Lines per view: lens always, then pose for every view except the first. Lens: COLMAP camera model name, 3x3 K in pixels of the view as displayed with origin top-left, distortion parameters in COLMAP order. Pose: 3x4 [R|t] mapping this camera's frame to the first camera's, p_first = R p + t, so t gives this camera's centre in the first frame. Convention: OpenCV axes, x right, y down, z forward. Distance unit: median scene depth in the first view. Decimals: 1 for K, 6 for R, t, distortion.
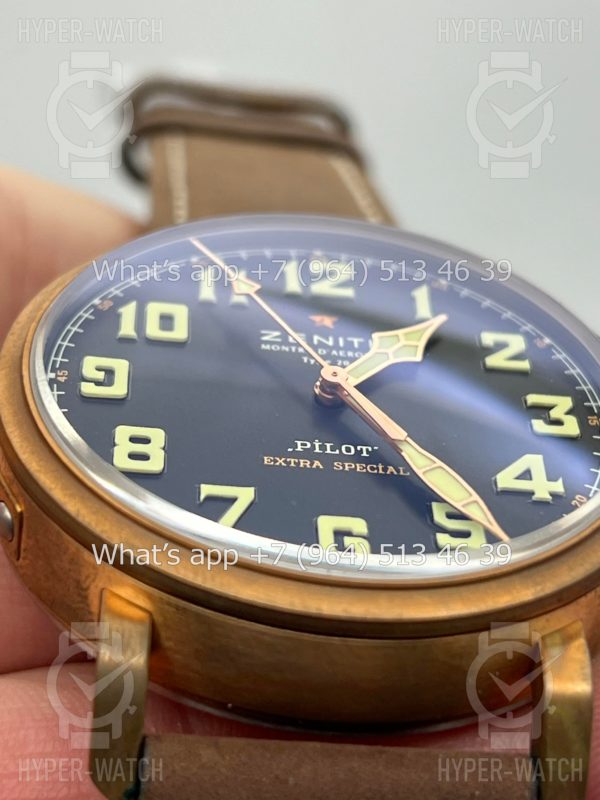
lens RADIAL K [[1862.0, 0, 300.0], [0, 1862.0, 400.0], [0, 0, 1]] dist [0.378808, -0.483434]
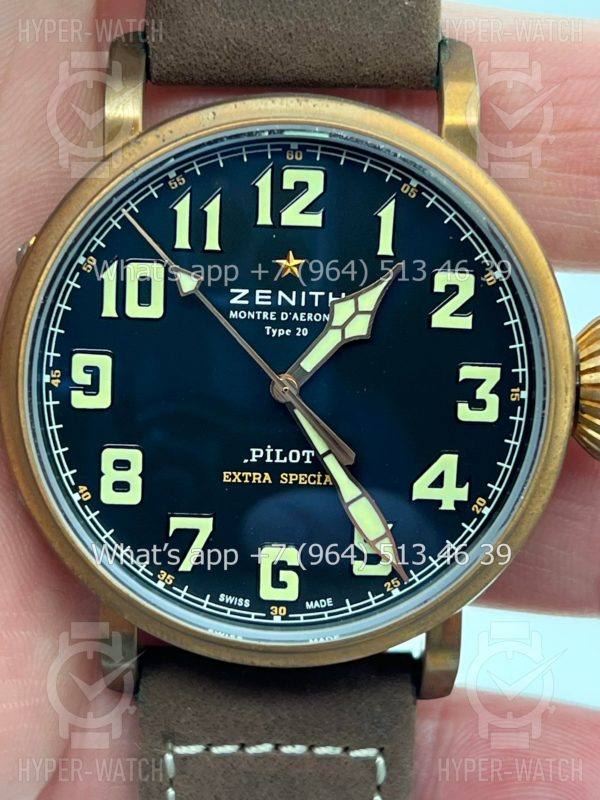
lens RADIAL K [[1862.0, 0, 300.0], [0, 1862.0, 400.0], [0, 0, 1]] dist [0.378808, -0.483434]
pose [[0.991309, 0.084684, -0.100676, 0.148185], [0.046180, 0.492575, 0.869044, -1.043524], [0.123185, -0.866140, 0.484383, 0.443257]]
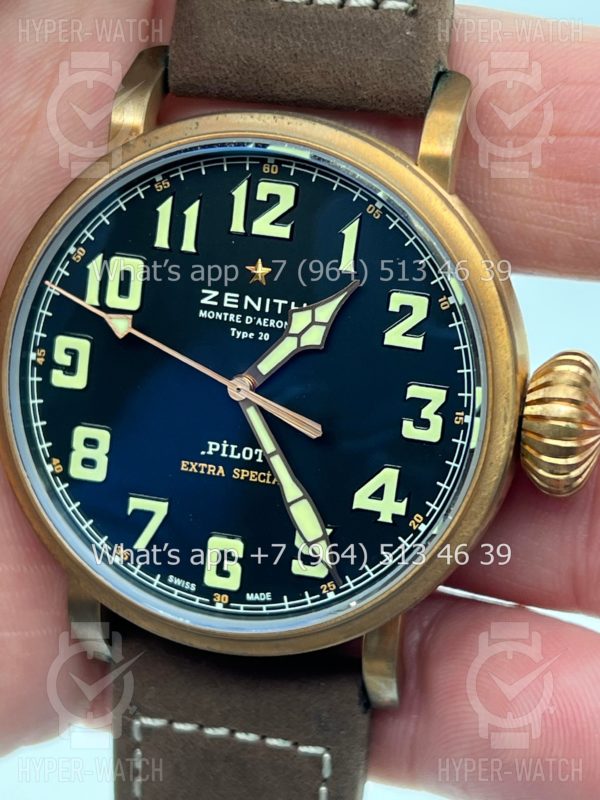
lens RADIAL K [[1862.0, 0, 300.0], [0, 1862.0, 400.0], [0, 0, 1]] dist [0.378808, -0.483434]
pose [[0.923408, 0.186254, -0.335599, 0.479887], [0.195497, 0.524212, 0.828844, -1.042119], [0.330301, -0.830970, 0.447650, 0.469347]]
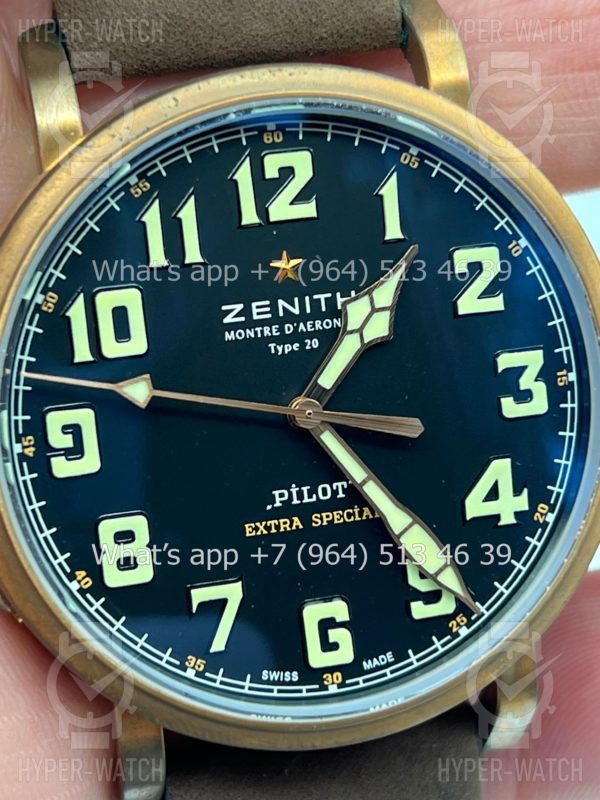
lens RADIAL K [[1862.0, 0, 300.0], [0, 1862.0, 400.0], [0, 0, 1]] dist [0.378808, -0.483434]
pose [[0.994347, -0.079415, 0.070484, -0.055361], [-0.018566, 0.523540, 0.851799, -0.867048], [-0.104547, -0.848292, 0.519106, 0.512805]]
